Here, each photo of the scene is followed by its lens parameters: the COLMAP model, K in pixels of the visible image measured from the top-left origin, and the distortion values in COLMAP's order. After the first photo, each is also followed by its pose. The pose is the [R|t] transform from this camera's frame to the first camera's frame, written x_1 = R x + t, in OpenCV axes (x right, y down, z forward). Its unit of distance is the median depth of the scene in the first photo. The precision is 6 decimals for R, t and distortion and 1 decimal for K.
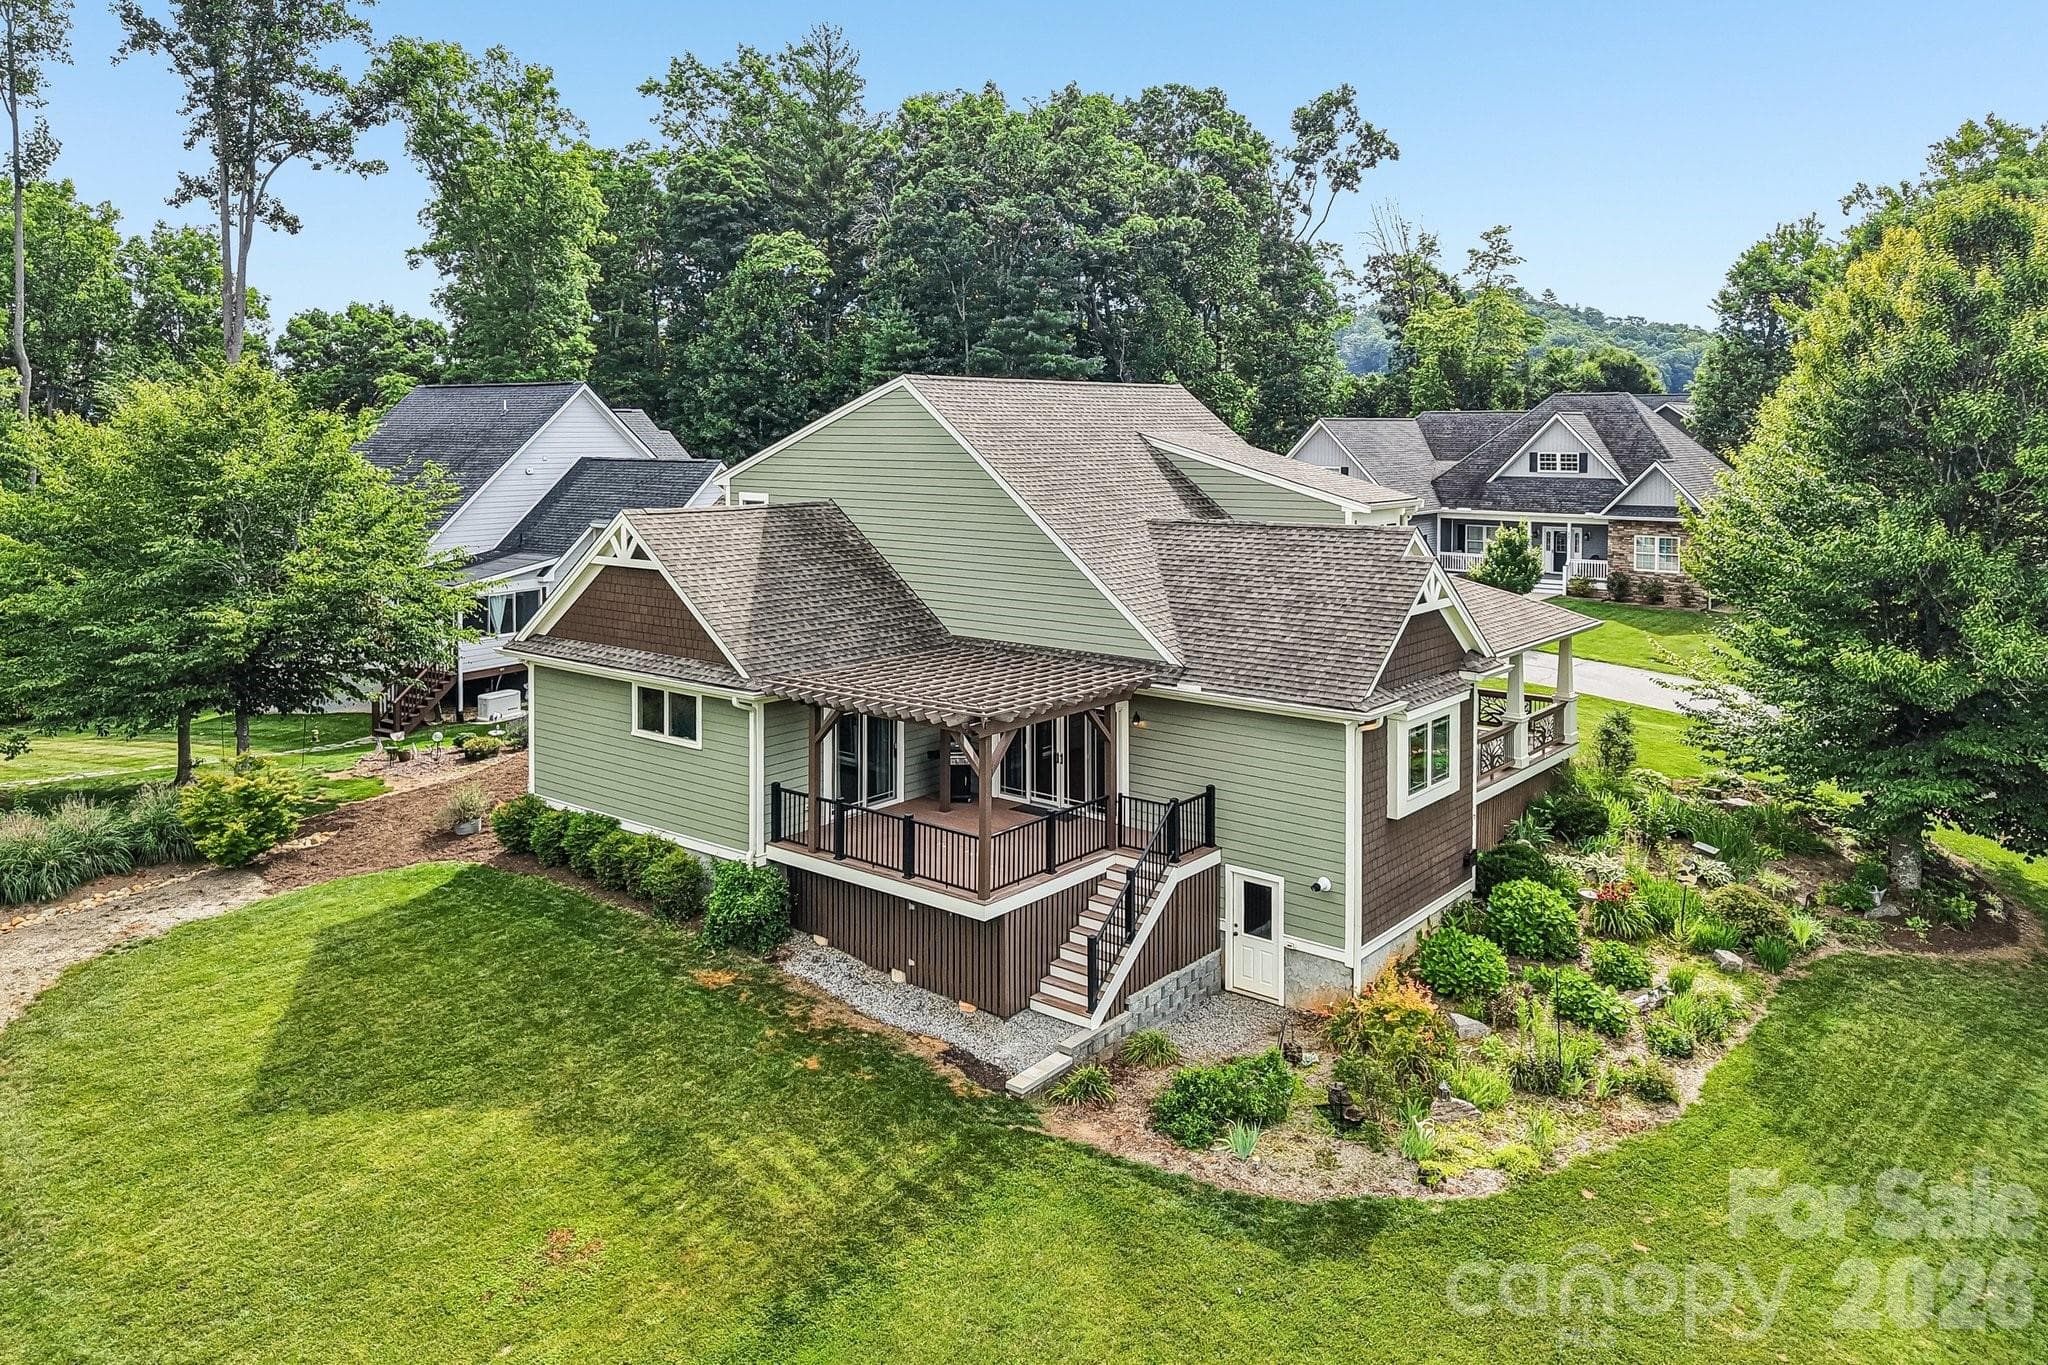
lens RADIAL K [[1429.9, 0, 1013.5], [0, 1429.9, 484.5], [0, 0, 1]] dist [0.013018, -0.005363]
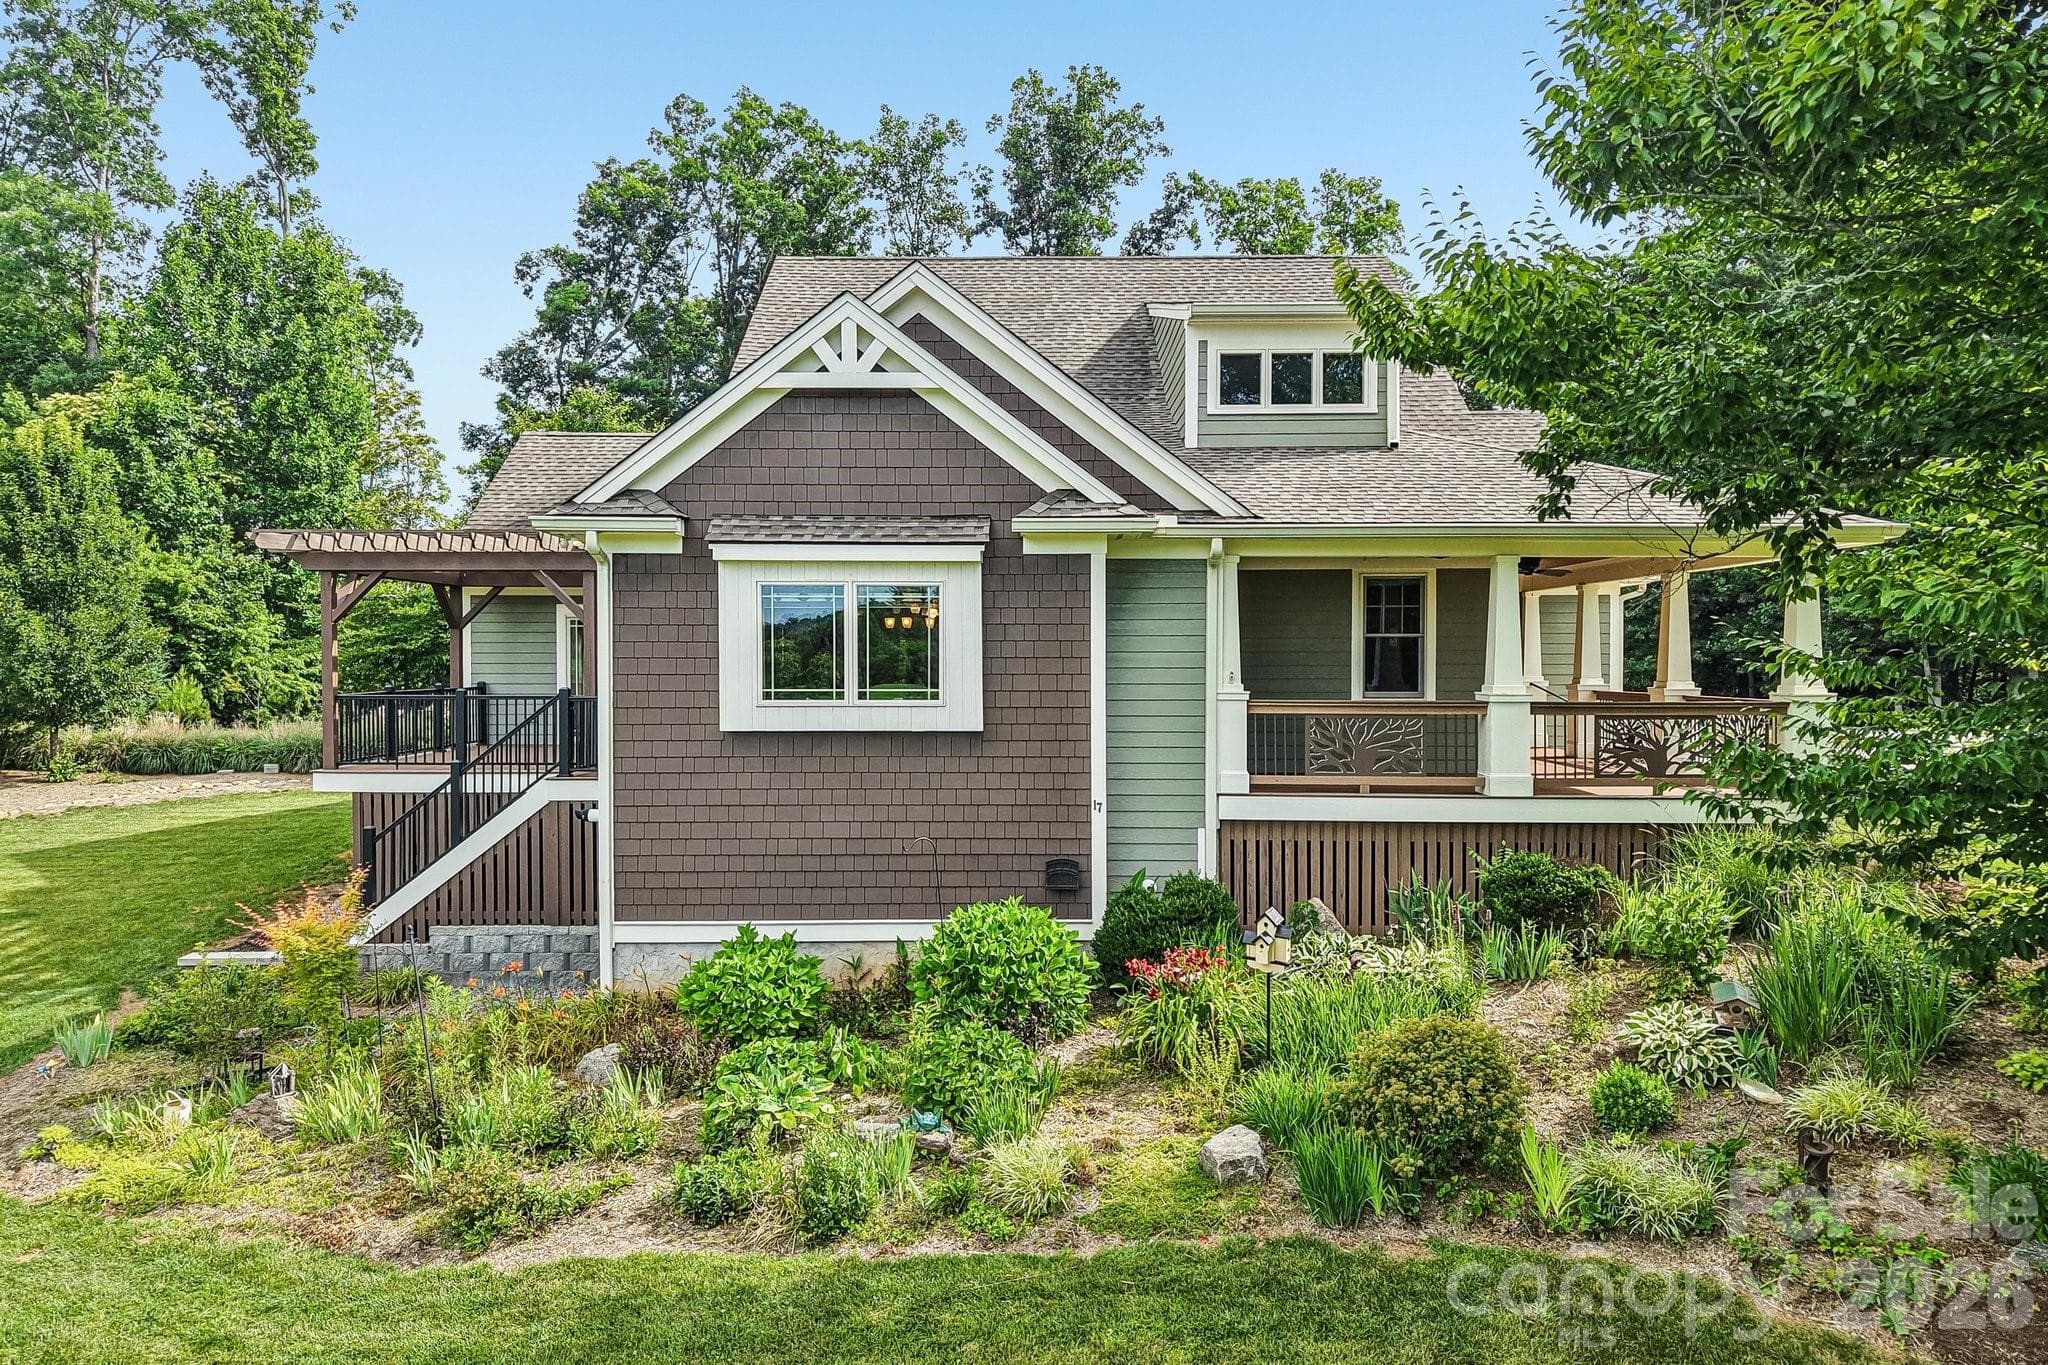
lens RADIAL K [[1375.1, 0, 1074.7], [0, 1375.1, 694.5], [0, 0, 1]] dist [0.030161, -0.032826]
pose [[0.634294, 0.015114, -0.772945, 0.341237], [-0.034773, 0.999355, -0.008994, 0.093078], [0.772310, 0.032583, 0.634410, 0.319469]]
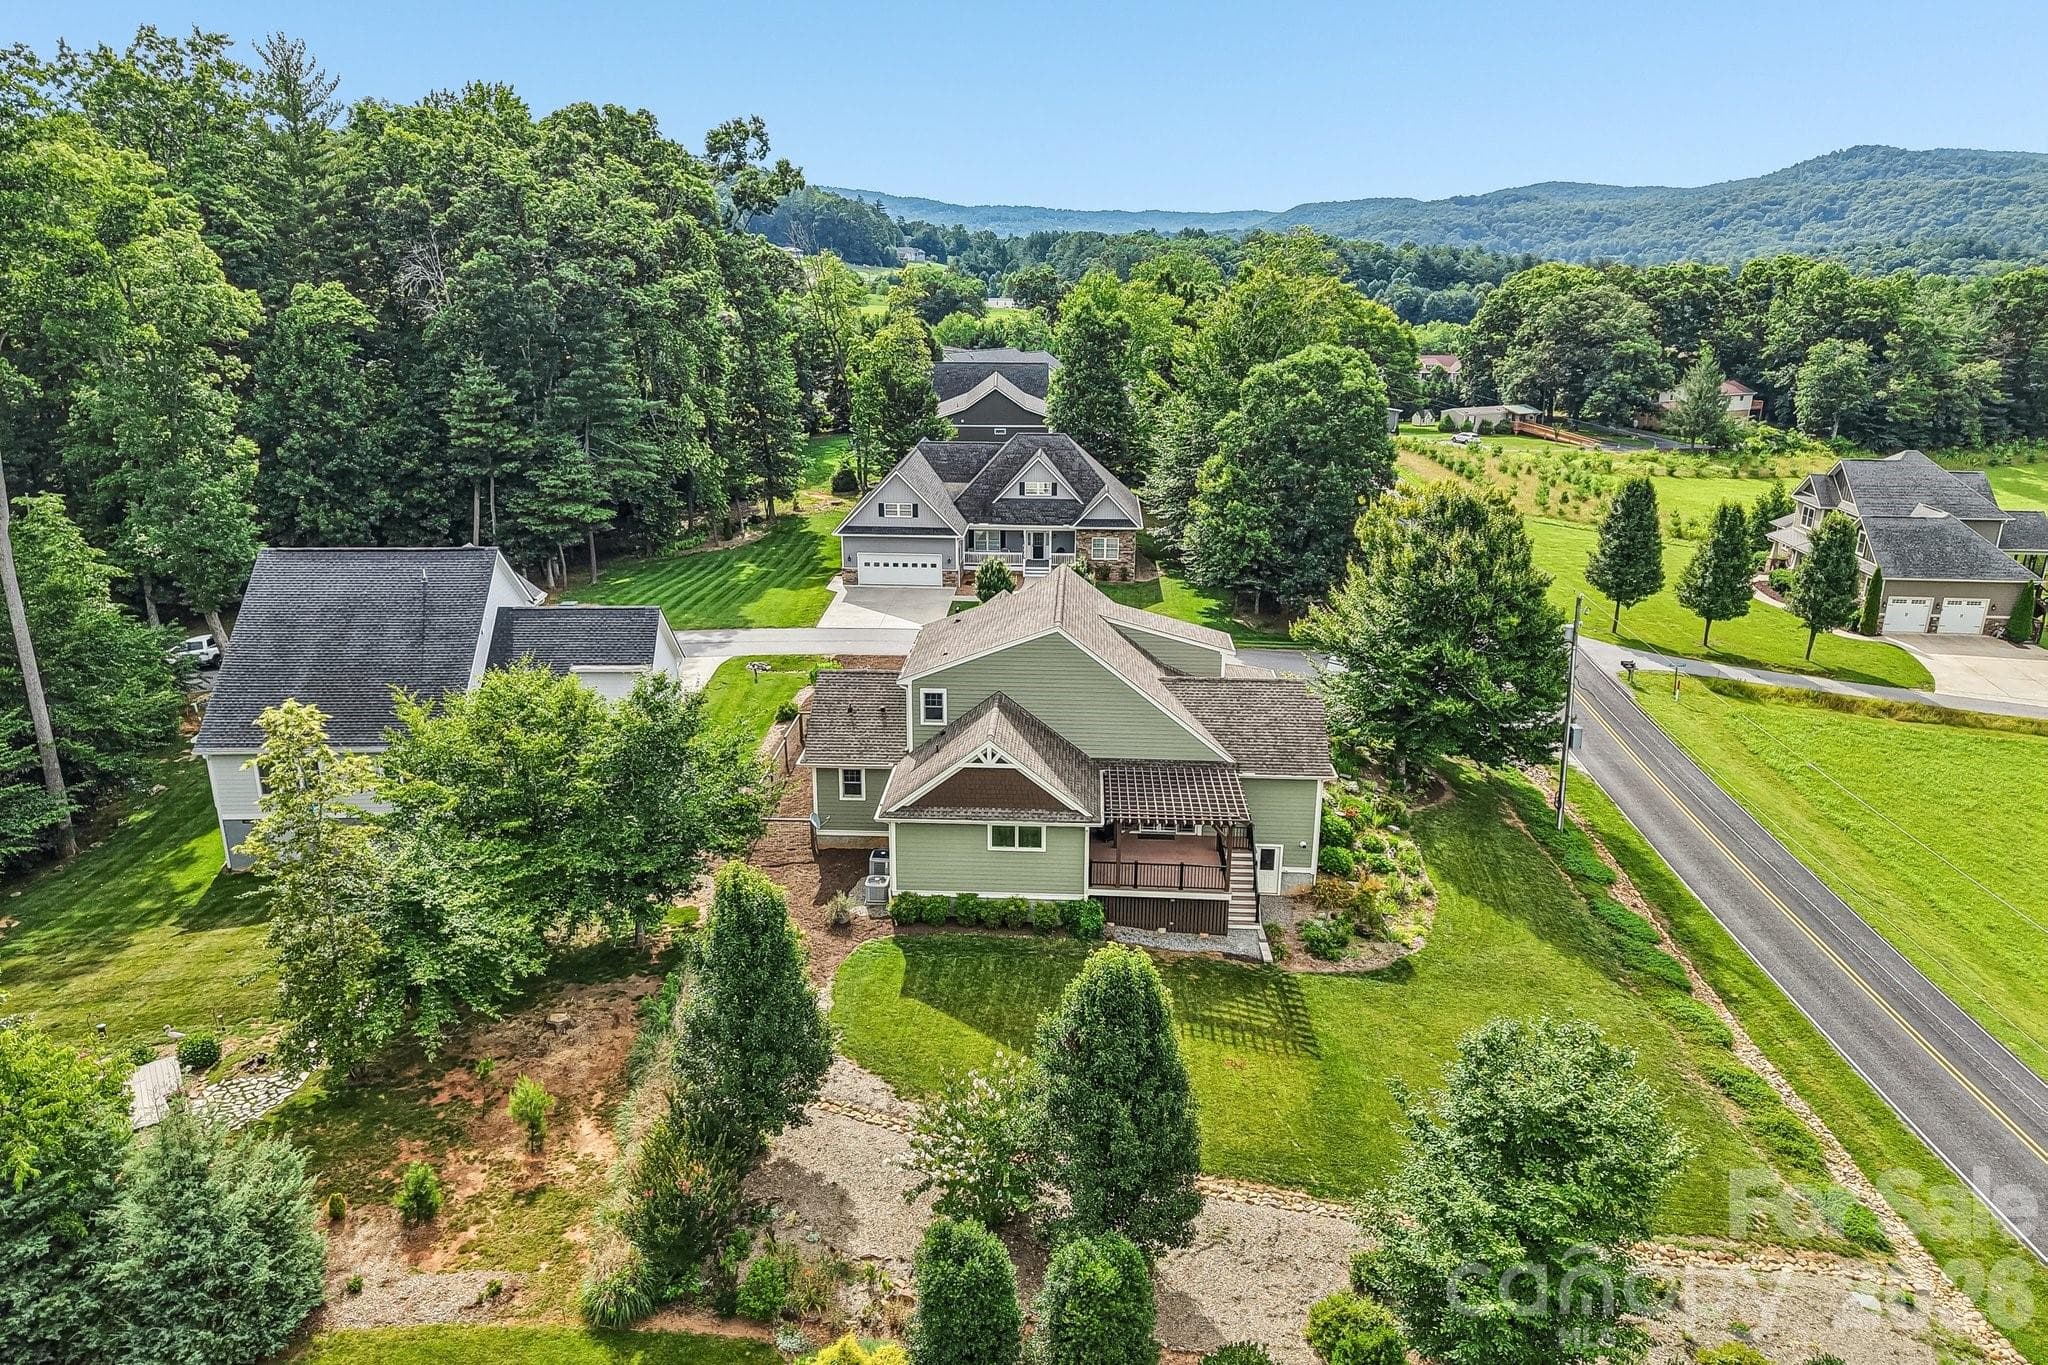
lens RADIAL K [[1375.1, 0, 1011.9], [0, 1375.1, 665.8], [0, 0, 1]] dist [0.030161, -0.032826]
pose [[0.806597, -0.168833, 0.566477, -0.564889], [0.018706, 0.965152, 0.261020, -0.244466], [-0.590805, -0.199942, 0.781647, -0.174990]]
